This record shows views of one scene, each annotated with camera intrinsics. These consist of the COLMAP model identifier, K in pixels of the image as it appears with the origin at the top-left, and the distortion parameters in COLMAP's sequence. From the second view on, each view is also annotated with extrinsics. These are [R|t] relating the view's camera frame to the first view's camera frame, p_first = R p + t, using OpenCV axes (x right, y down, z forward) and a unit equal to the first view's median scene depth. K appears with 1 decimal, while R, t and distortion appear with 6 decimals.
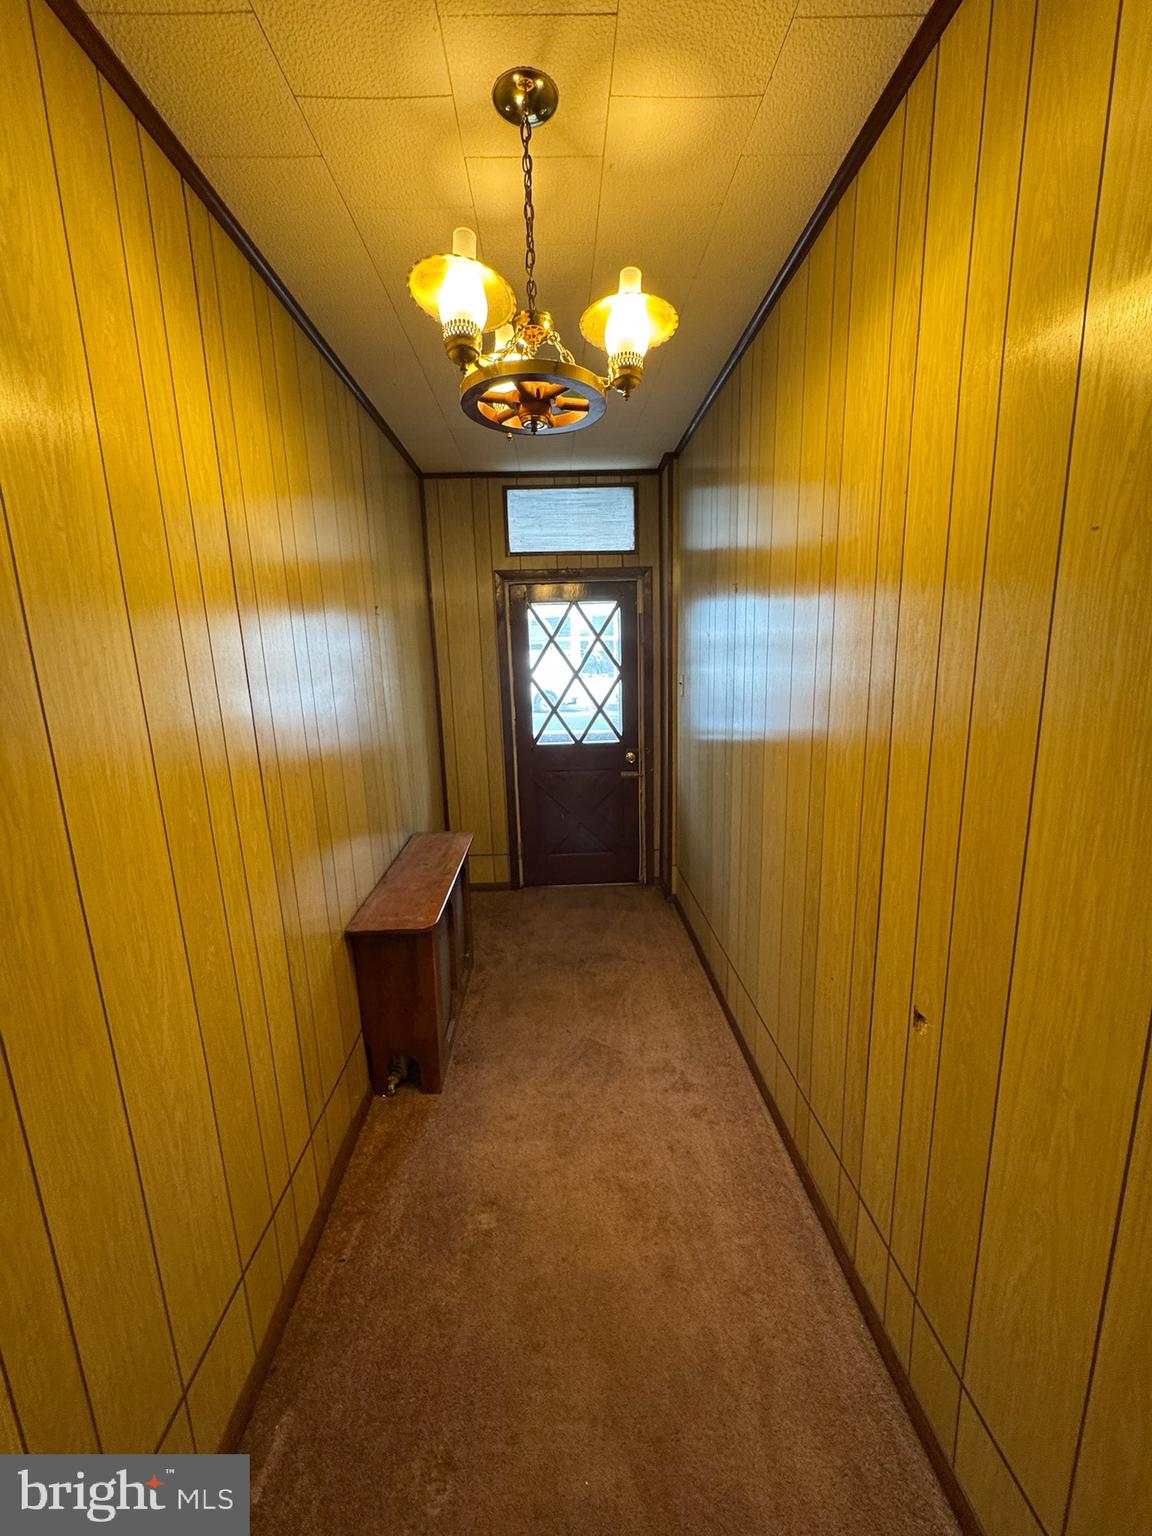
lens RADIAL K [[612.7, 0, 573.9], [0, 612.7, 773.6], [0, 0, 1]] dist [-0.002600, -0.000360]
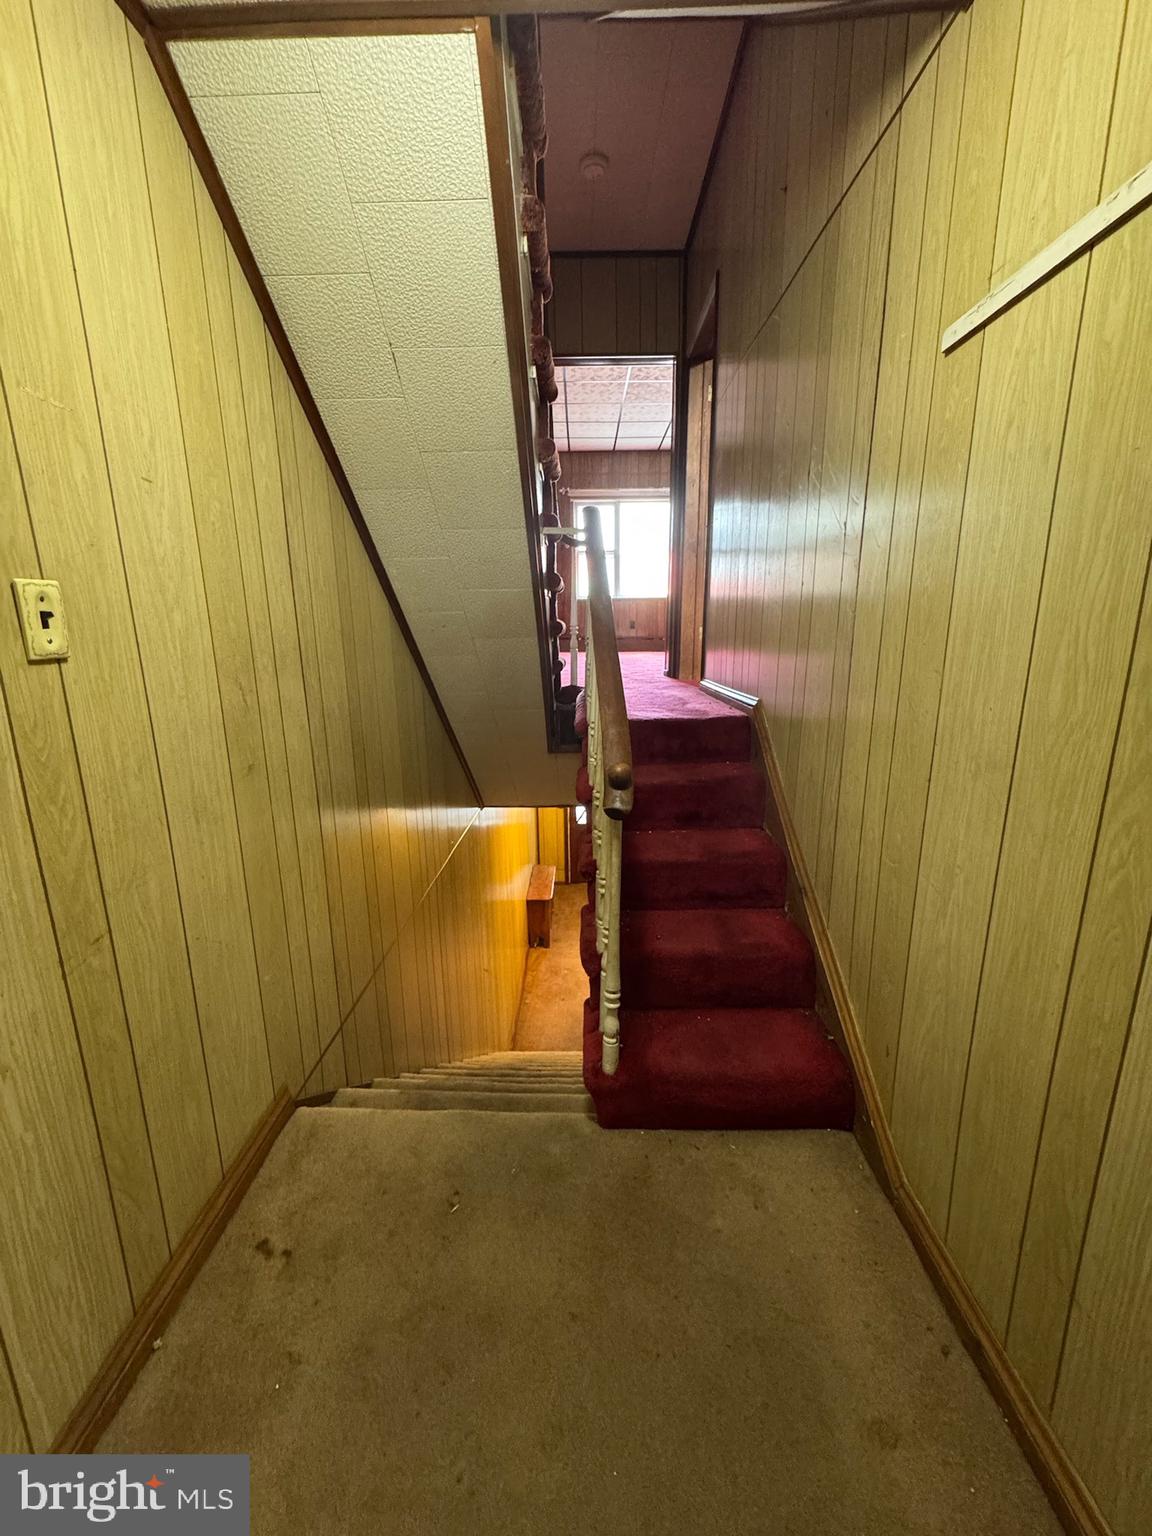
lens RADIAL K [[612.7, 0, 573.4], [0, 612.7, 767.5], [0, 0, 1]] dist [-0.002600, -0.000360]
pose [[0.998588, 0.024502, -0.047132, 0.049463], [-0.023156, 0.999314, 0.028888, -0.584048], [0.047807, -0.027756, 0.998471, -2.370496]]
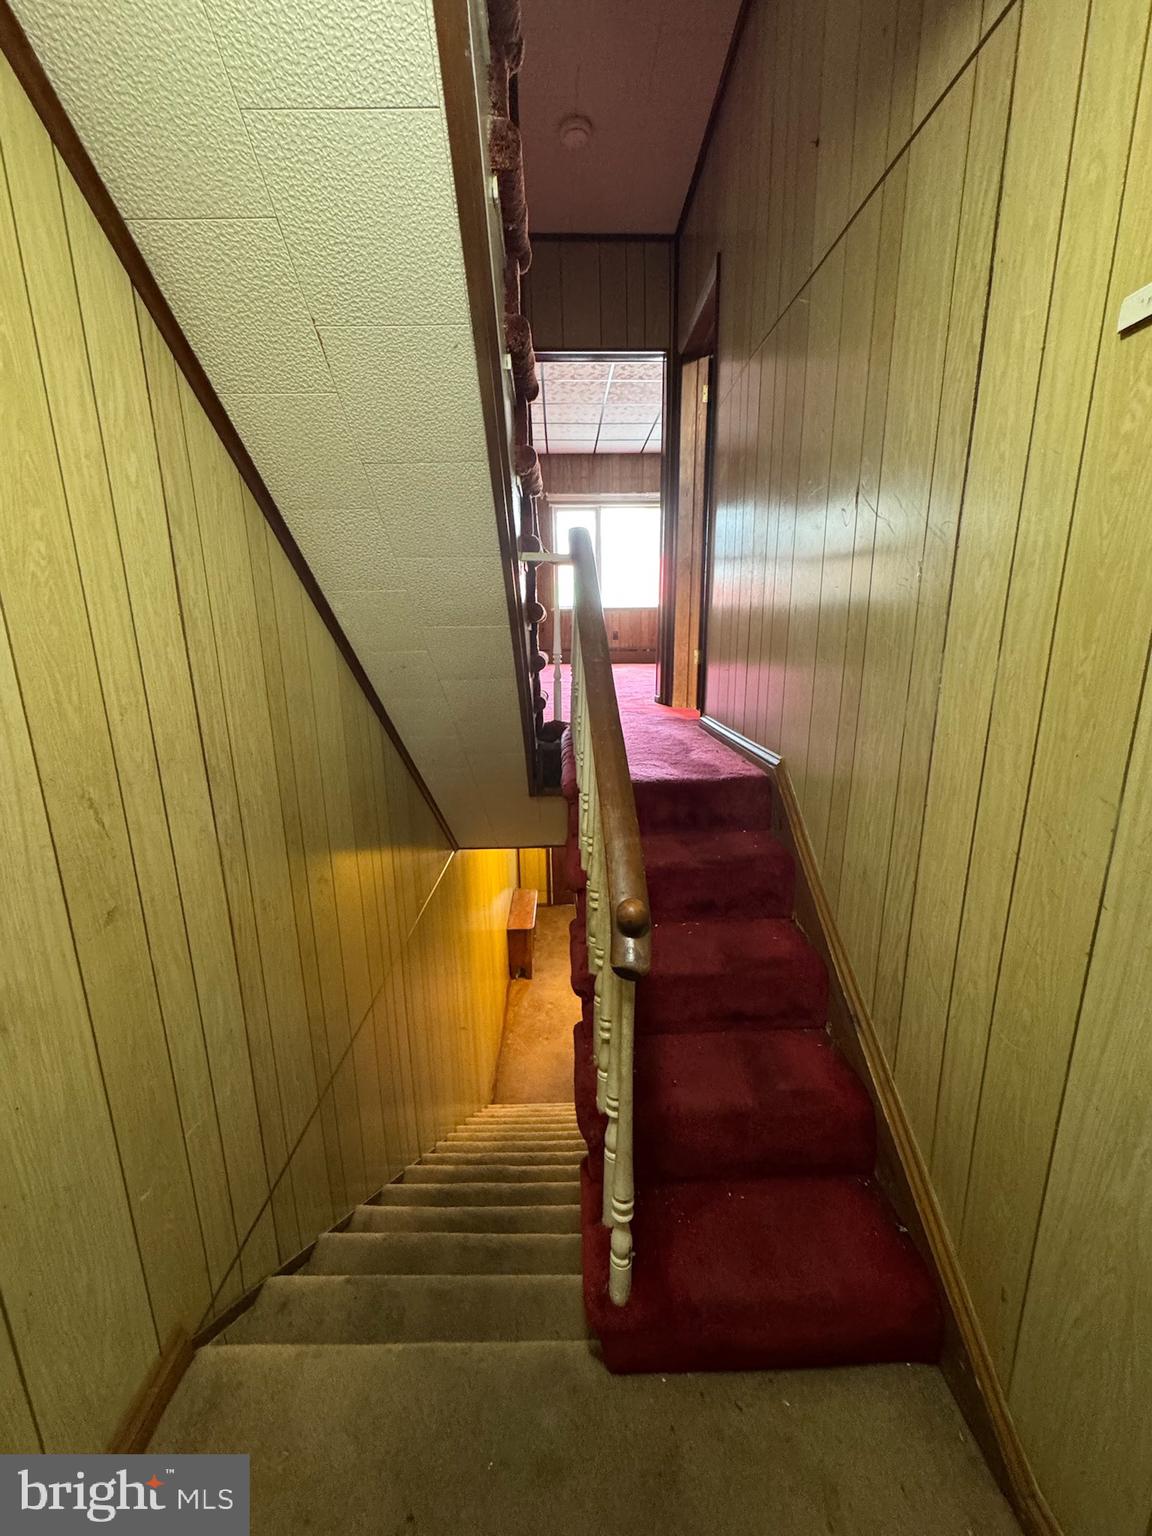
lens RADIAL K [[612.7, 0, 573.6], [0, 612.7, 767.1], [0, 0, 1]] dist [-0.002600, -0.000360]
pose [[0.999796, 0.014698, -0.013821, 0.027712], [-0.014314, 0.999520, 0.027481, -0.685773], [0.014219, -0.027278, 0.999527, -2.186524]]
